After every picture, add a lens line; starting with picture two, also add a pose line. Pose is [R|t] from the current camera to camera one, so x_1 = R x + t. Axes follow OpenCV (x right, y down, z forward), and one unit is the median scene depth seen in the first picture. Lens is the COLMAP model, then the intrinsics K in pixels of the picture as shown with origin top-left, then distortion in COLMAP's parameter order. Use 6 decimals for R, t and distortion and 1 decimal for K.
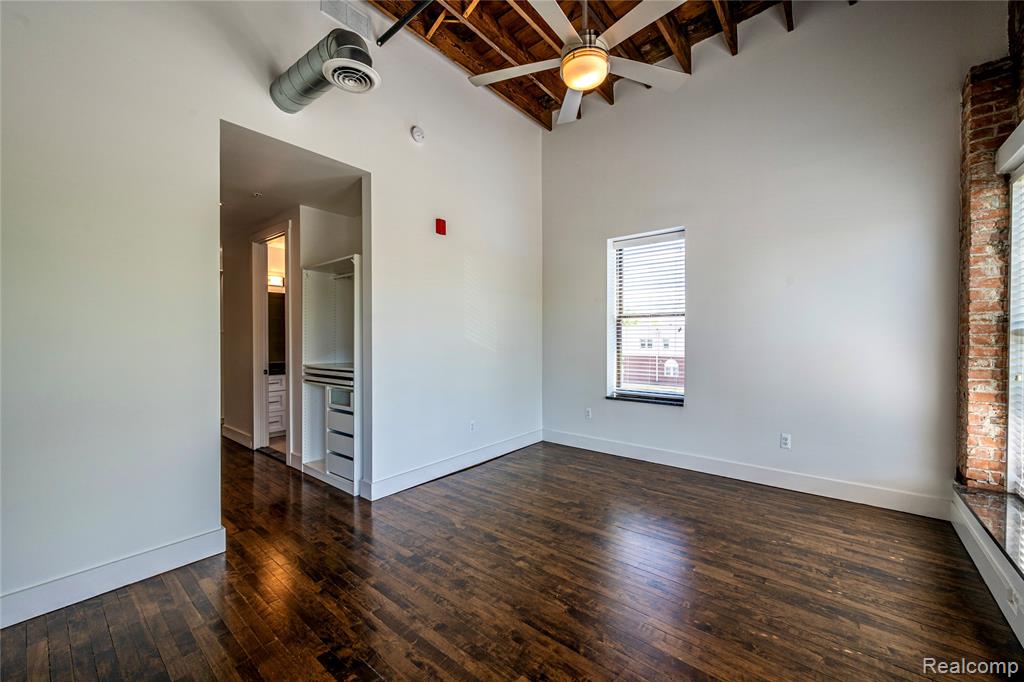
lens RADIAL K [[408.7, 0, 512.0], [0, 408.7, 341.0], [0, 0, 1]] dist [-0.000242, 0.000035]
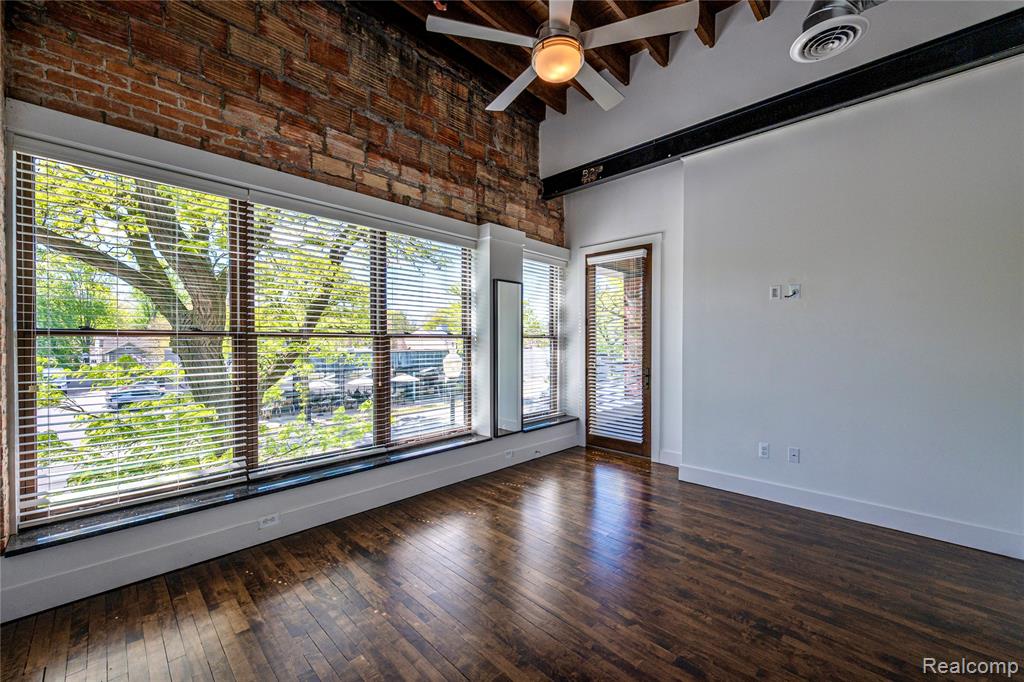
lens RADIAL K [[422.6, 0, 511.6], [0, 422.6, 338.1], [0, 0, 1]] dist [-0.000348, -0.000010]
pose [[-0.995265, -0.003927, 0.097115, 0.157103], [-0.003040, 0.999952, 0.009287, -0.022229], [-0.097146, 0.008948, -0.995230, 1.713225]]
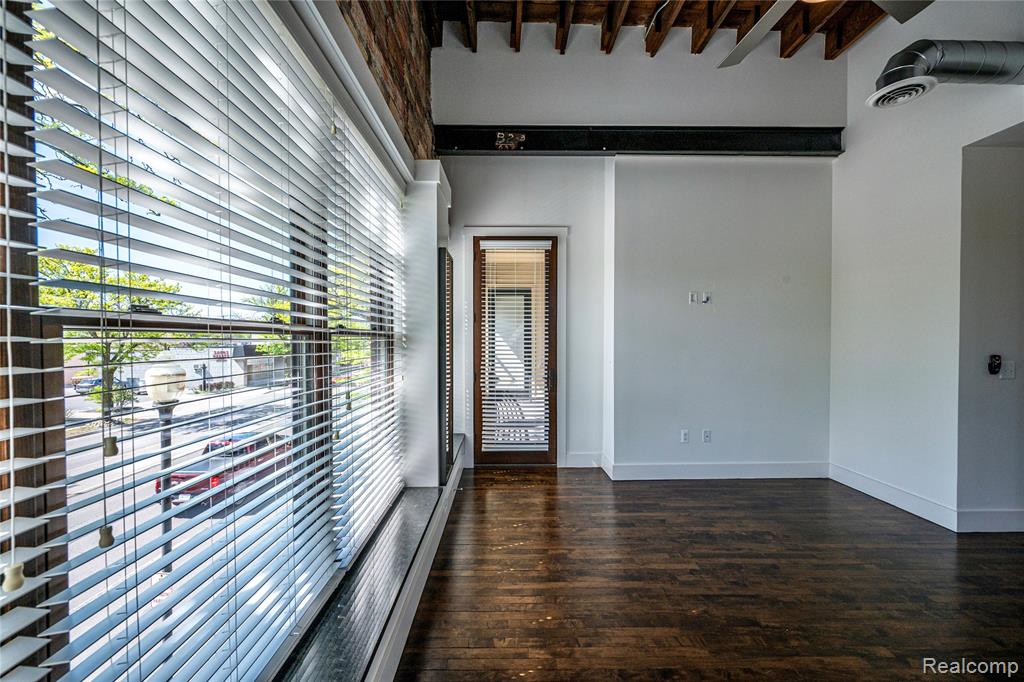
lens RADIAL K [[408.7, 0, 512.0], [0, 408.7, 341.0], [0, 0, 1]] dist [-0.000242, 0.000035]
pose [[-0.765039, -0.000409, -0.643984, 0.912620], [-0.011404, 0.999852, 0.012912, -0.010870], [0.643883, 0.017222, -0.764930, 1.023165]]
